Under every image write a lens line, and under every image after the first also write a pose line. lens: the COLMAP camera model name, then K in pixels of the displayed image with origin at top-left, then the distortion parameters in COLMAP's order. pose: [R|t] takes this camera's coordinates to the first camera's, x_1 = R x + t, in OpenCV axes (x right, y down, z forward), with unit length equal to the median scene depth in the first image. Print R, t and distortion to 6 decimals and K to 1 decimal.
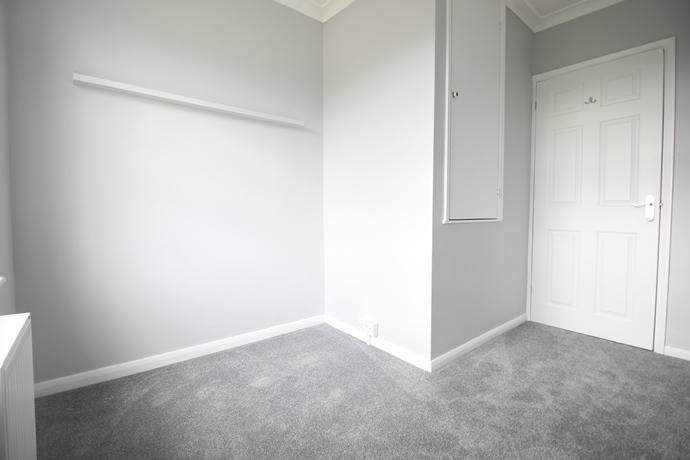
lens RADIAL K [[322.4, 0, 343.1], [0, 322.4, 226.7], [0, 0, 1]] dist [0.000691, -0.013257]
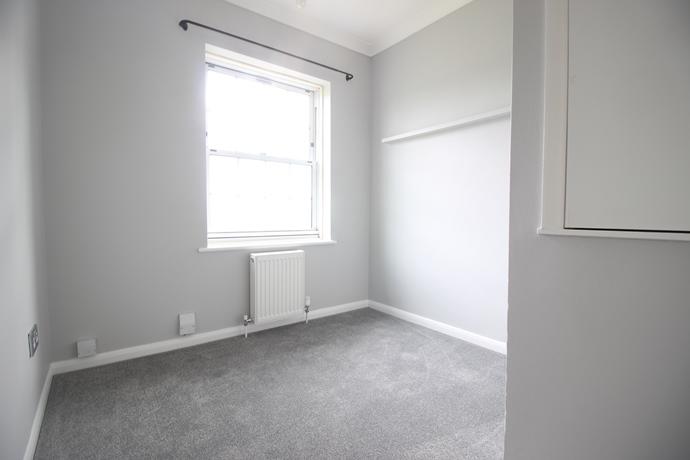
lens RADIAL K [[322.4, 0, 343.1], [0, 322.4, 226.7], [0, 0, 1]] dist [0.000691, -0.013257]
pose [[-0.040330, 0.031795, -0.998680, 0.909742], [-0.047100, 0.998322, 0.033685, -0.025676], [0.998076, 0.048396, -0.038765, 0.762777]]
